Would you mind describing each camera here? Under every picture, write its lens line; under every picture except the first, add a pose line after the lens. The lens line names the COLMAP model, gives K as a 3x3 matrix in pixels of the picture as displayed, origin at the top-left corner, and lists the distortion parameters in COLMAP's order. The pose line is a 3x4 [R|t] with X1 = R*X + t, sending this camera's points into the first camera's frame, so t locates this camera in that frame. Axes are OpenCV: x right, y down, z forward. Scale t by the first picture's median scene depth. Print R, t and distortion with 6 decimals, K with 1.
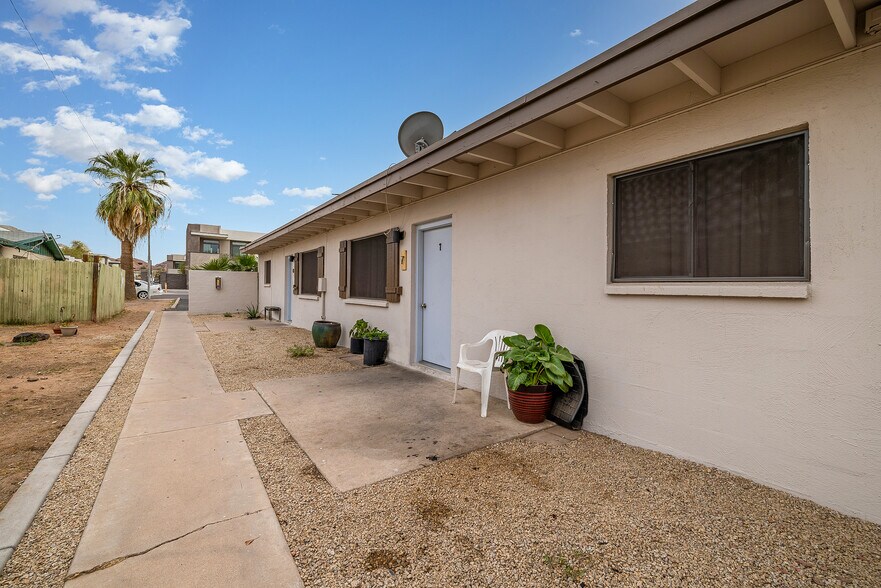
lens RADIAL K [[372.7, 0, 440.5], [0, 372.7, 294.0], [0, 0, 1]] dist [-0.001352, -0.001006]
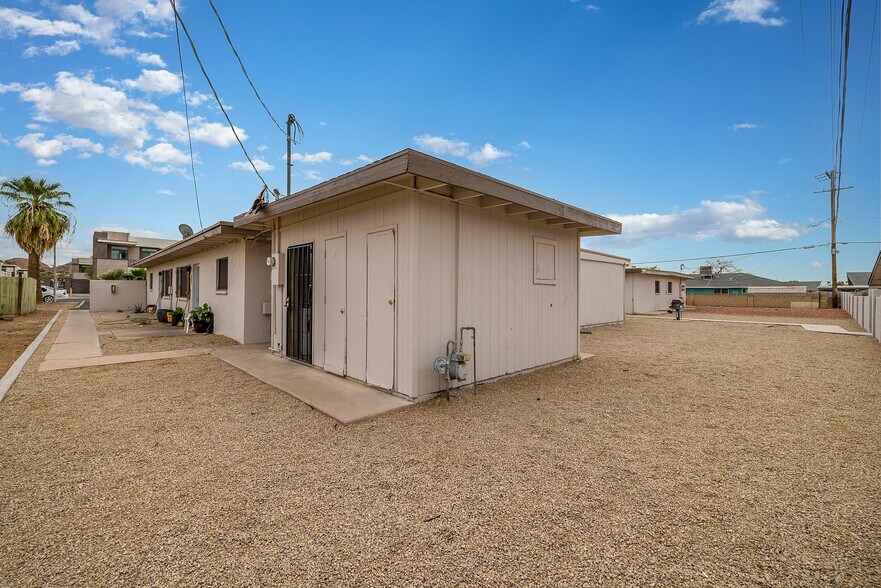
lens RADIAL K [[372.7, 0, 440.5], [0, 372.7, 294.0], [0, 0, 1]] dist [-0.001352, -0.001006]
pose [[0.989117, -0.008055, 0.146909, 0.262662], [0.008968, 0.999944, -0.005556, 0.005177], [-0.146856, 0.006813, 0.989134, -0.359125]]
